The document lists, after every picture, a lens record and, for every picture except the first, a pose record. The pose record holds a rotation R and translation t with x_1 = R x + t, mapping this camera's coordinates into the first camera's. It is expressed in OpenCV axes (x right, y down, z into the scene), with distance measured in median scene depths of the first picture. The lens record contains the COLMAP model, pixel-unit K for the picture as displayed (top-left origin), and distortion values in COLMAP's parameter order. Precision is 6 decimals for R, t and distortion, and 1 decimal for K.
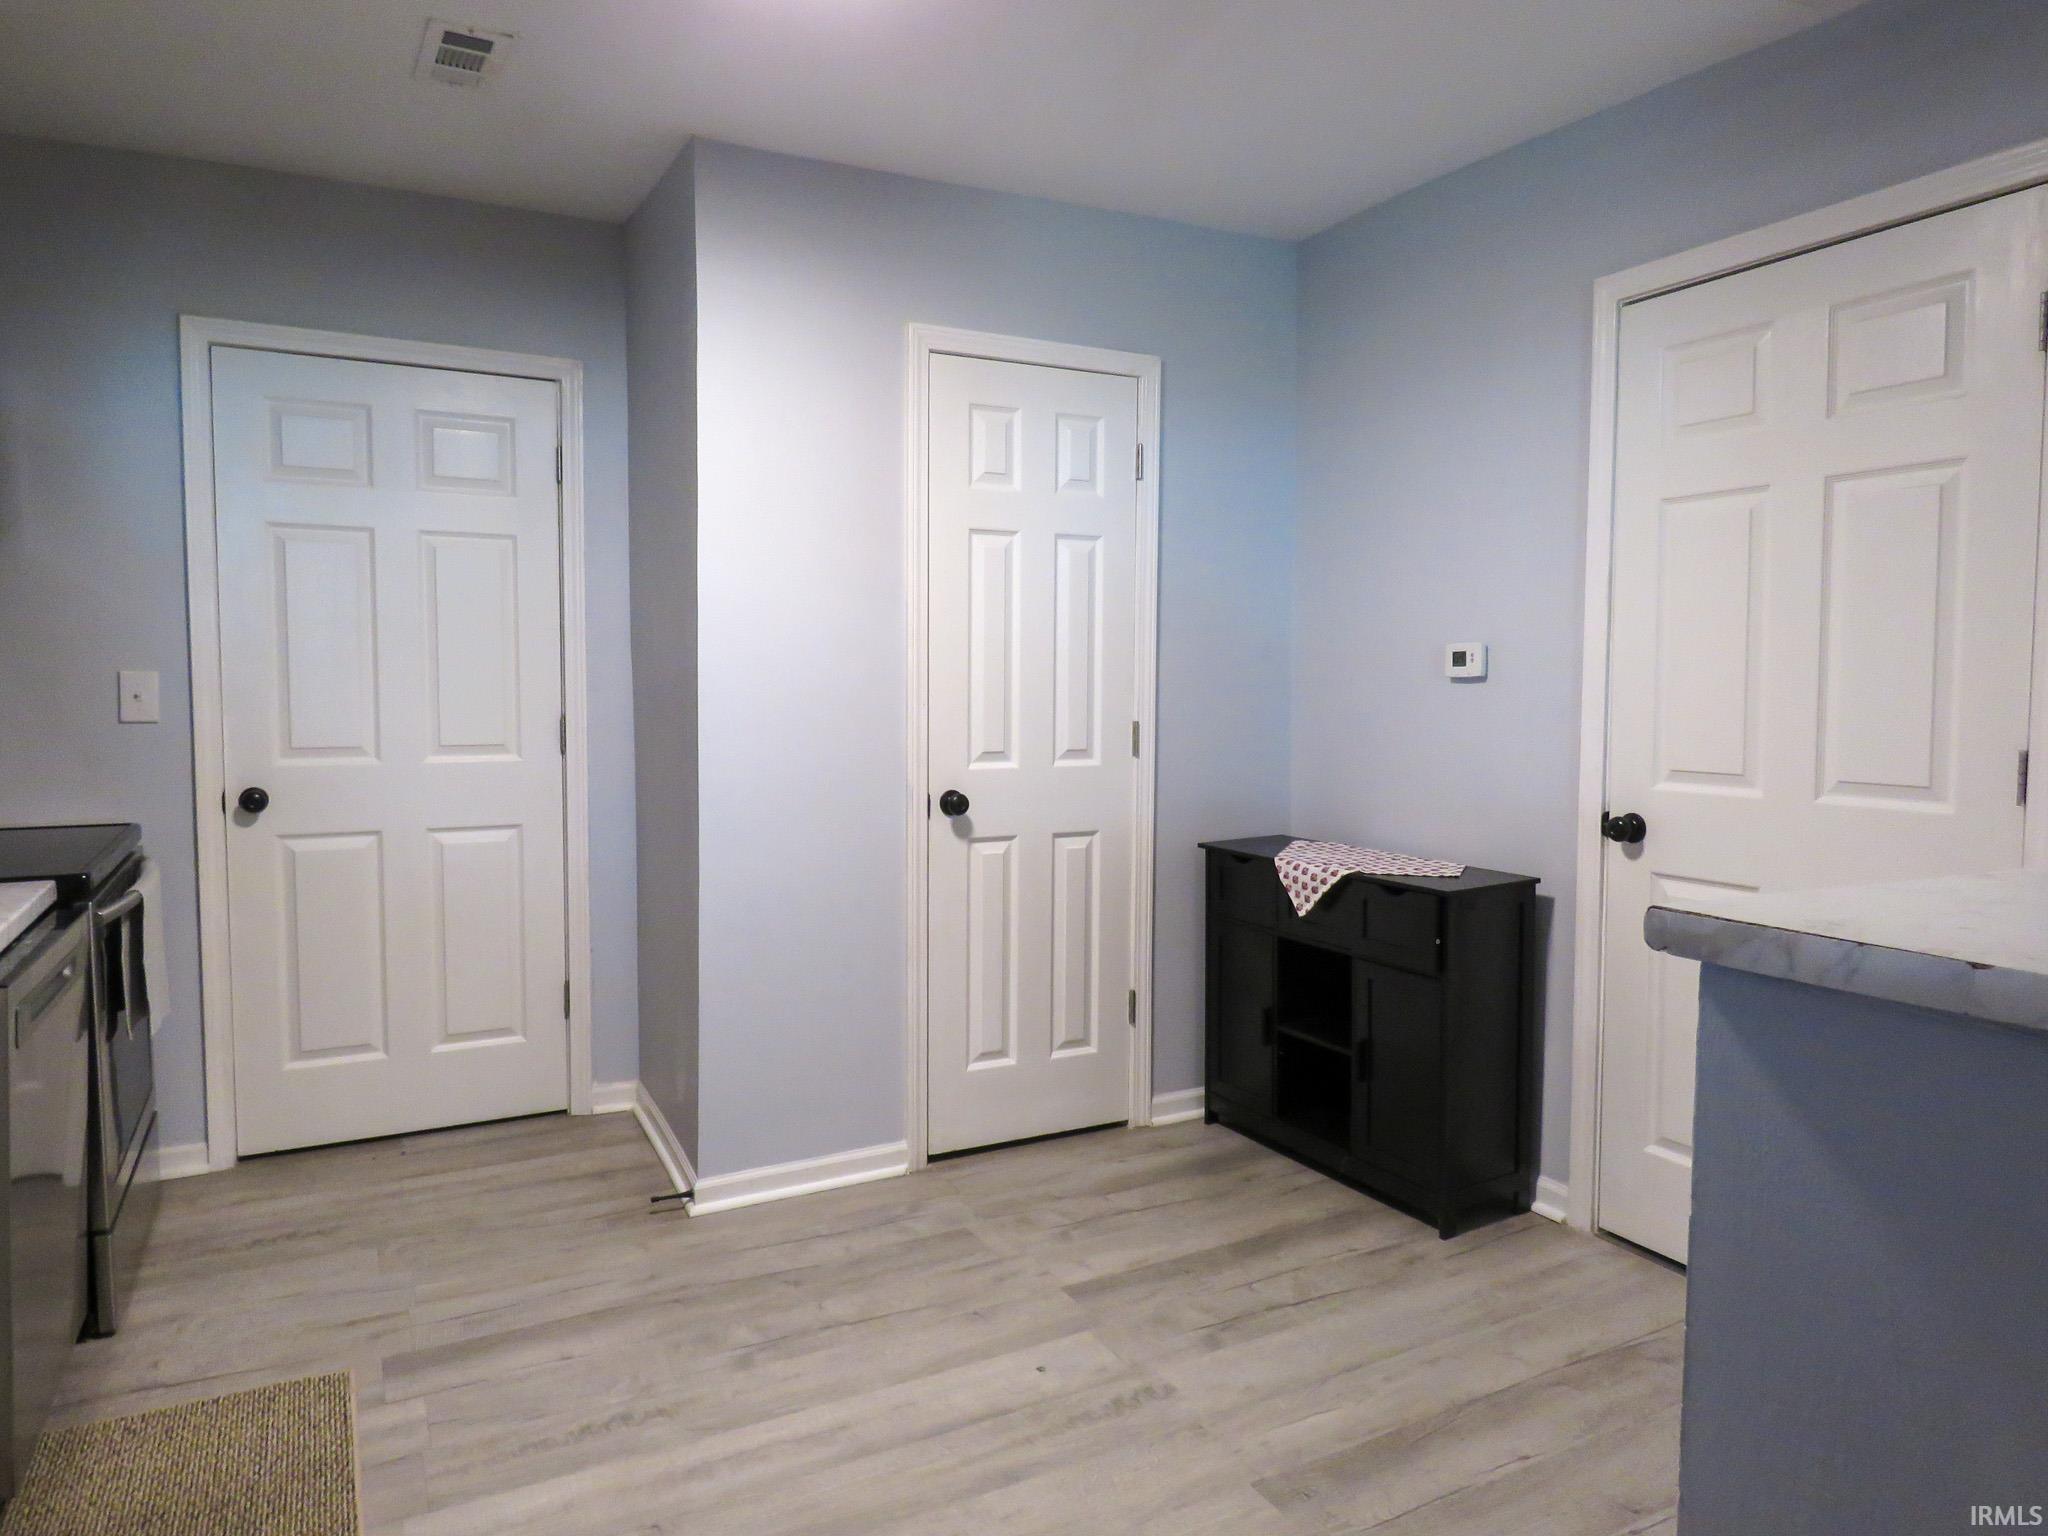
lens RADIAL K [[1348.7, 0, 1029.6], [0, 1348.7, 760.0], [0, 0, 1]] dist [0.005657, 0.005464]
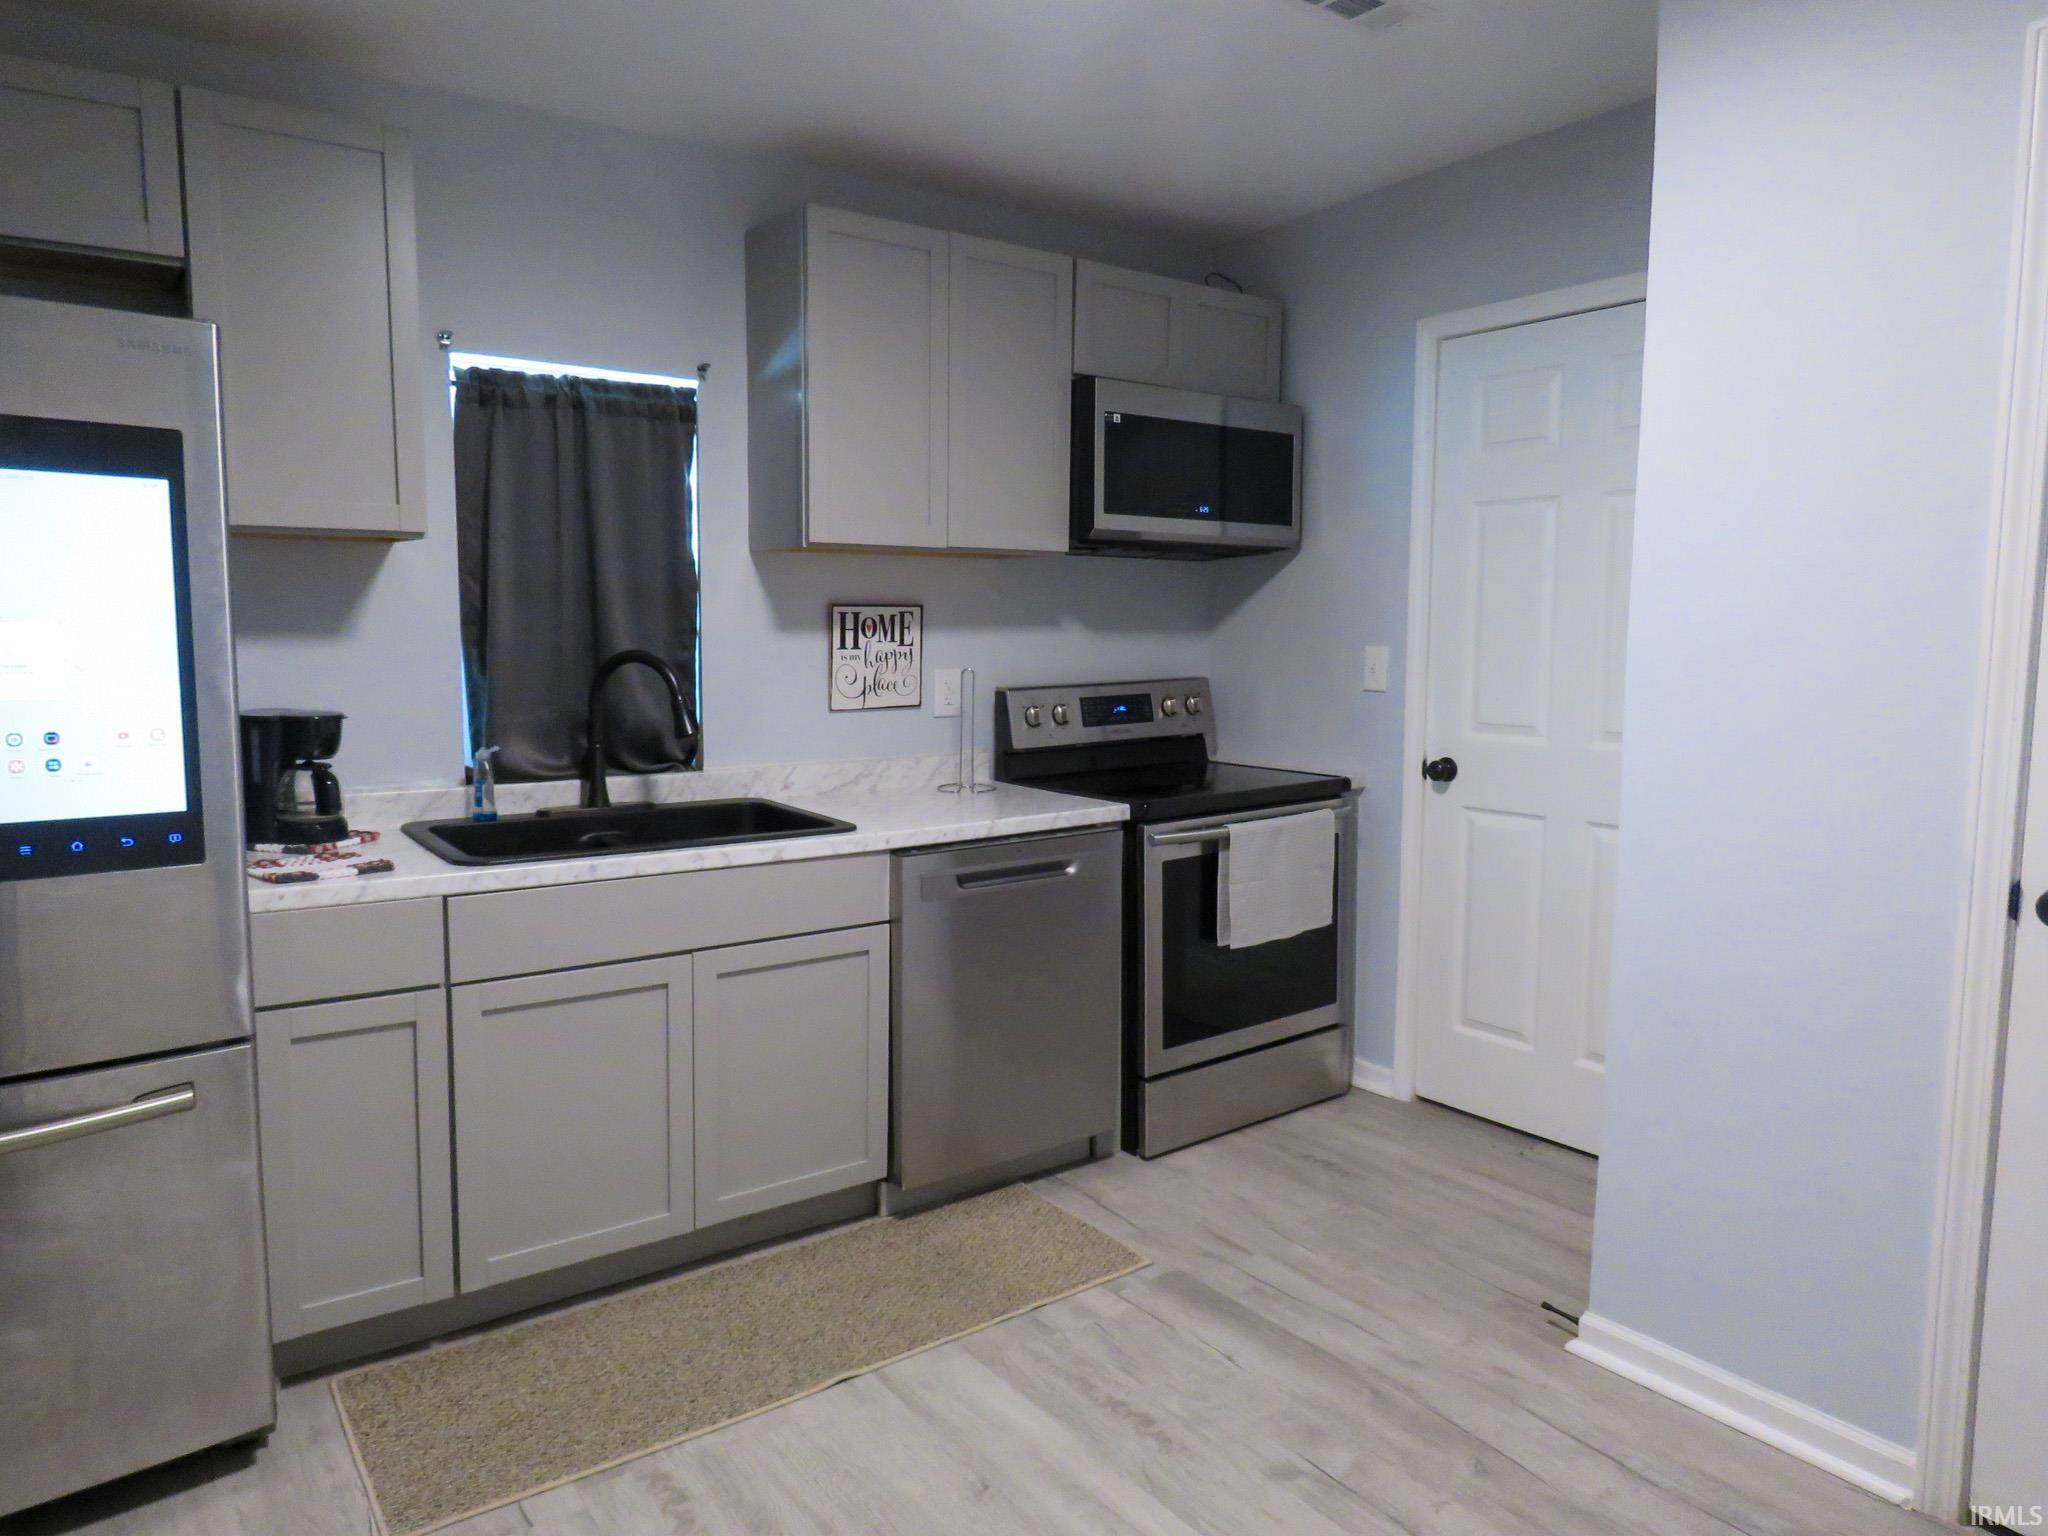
lens RADIAL K [[1348.7, 0, 1010.3], [0, 1348.7, 763.7], [0, 0, 1]] dist [0.005657, 0.005464]
pose [[0.124954, 0.091927, -0.987895, 0.407092], [-0.065182, 0.994308, 0.084280, -0.039696], [0.990019, 0.053862, 0.130235, 0.506511]]
